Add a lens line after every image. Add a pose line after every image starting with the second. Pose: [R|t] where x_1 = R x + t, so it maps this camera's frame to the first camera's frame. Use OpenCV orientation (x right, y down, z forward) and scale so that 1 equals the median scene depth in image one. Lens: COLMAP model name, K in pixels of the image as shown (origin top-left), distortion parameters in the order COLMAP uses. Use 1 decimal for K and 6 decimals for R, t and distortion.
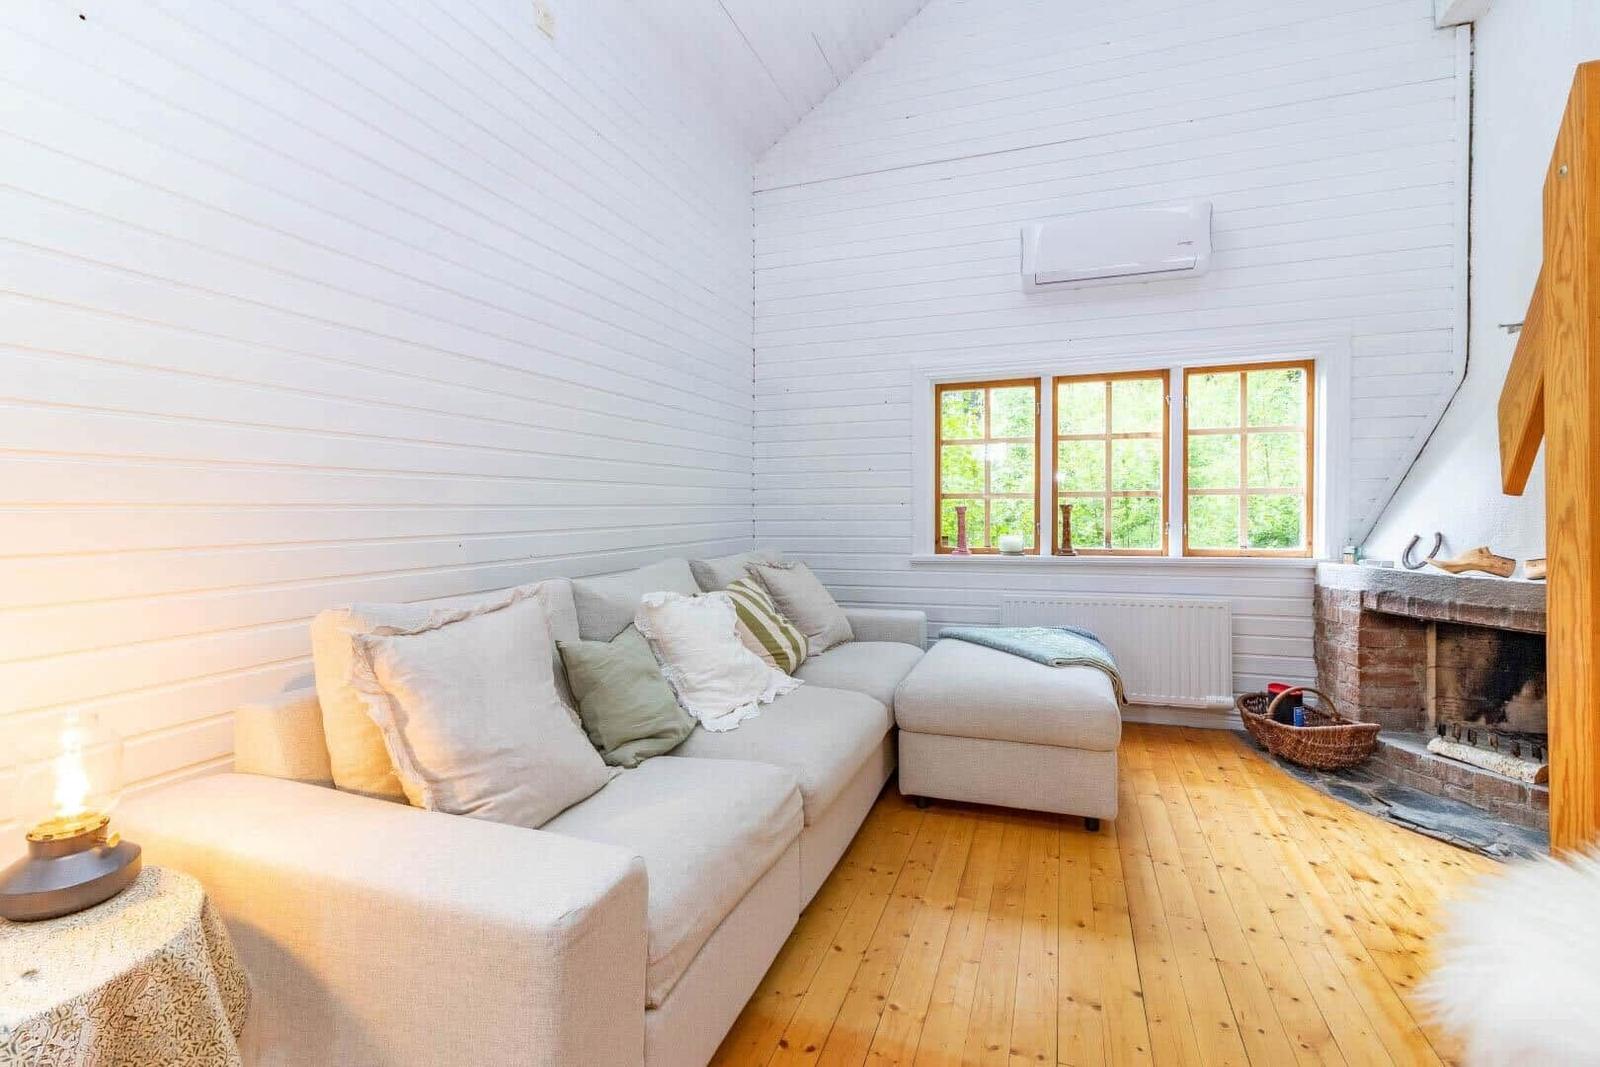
lens RADIAL K [[766.0, 0, 786.6], [0, 766.0, 512.2], [0, 0, 1]] dist [0.003785, 0.000007]
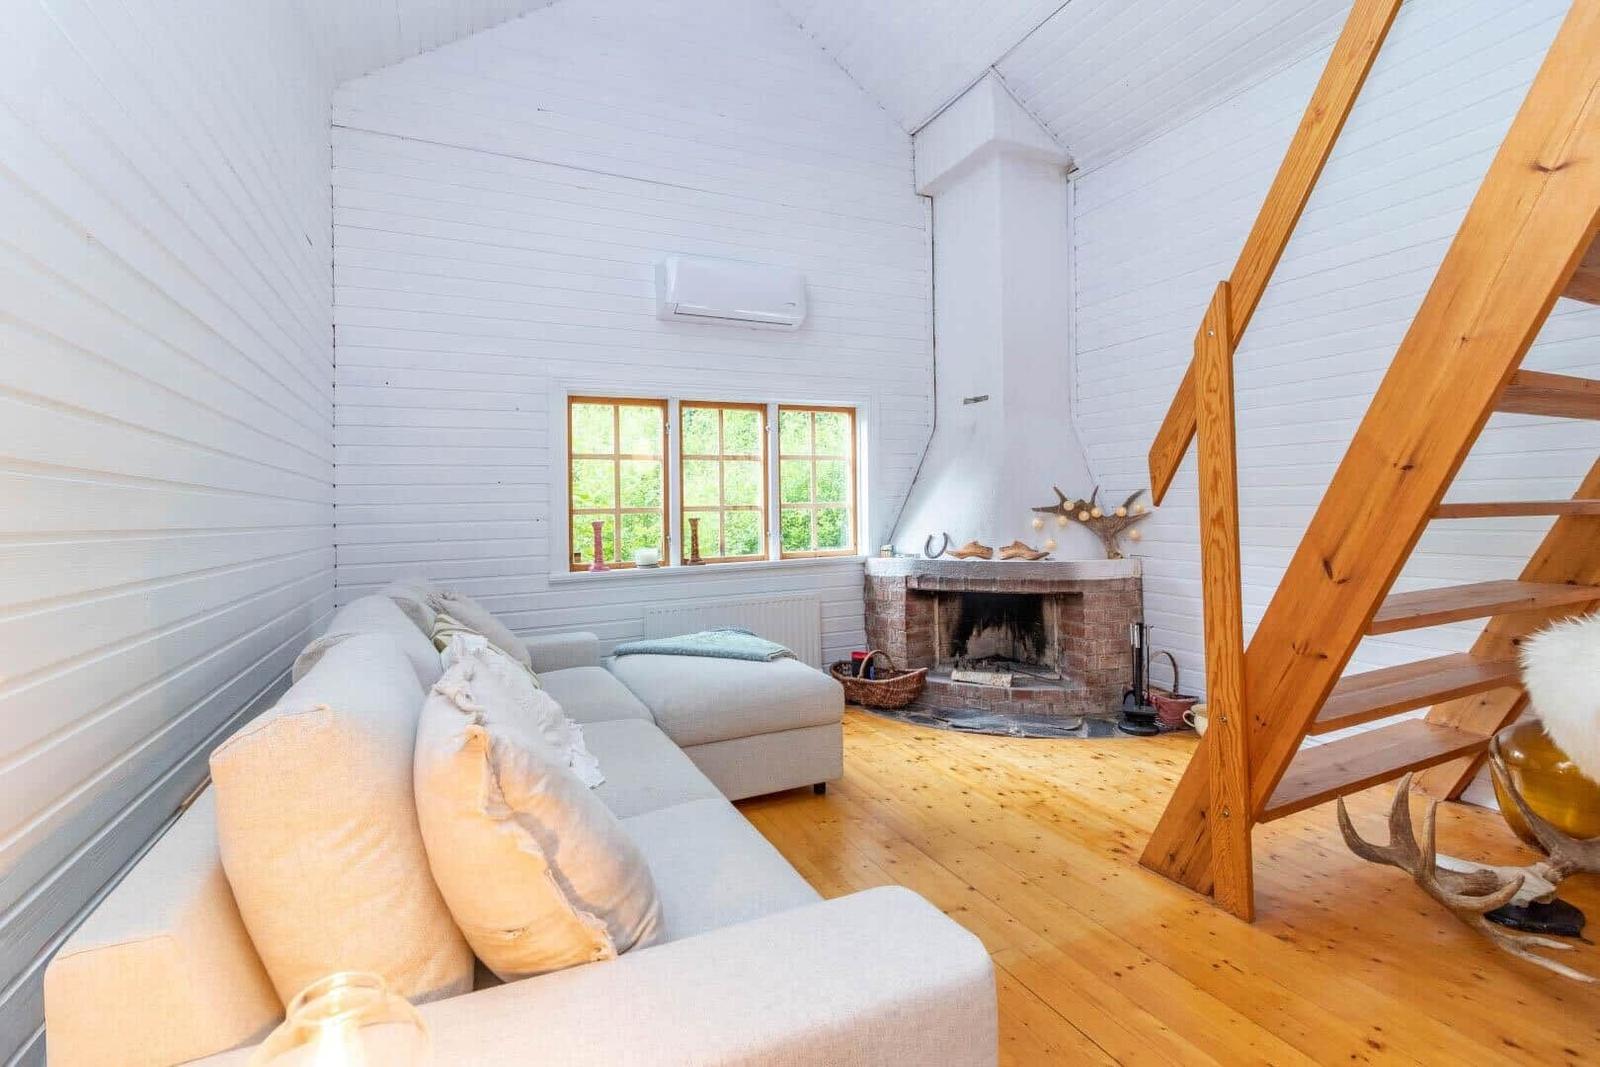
lens RADIAL K [[766.0, 0, 786.6], [0, 766.0, 512.2], [0, 0, 1]] dist [0.003785, 0.000007]
pose [[0.685214, -0.008155, 0.728296, -0.415887], [0.023691, 0.999658, -0.011096, -0.004170], [-0.727957, 0.024858, 0.685172, 0.188327]]
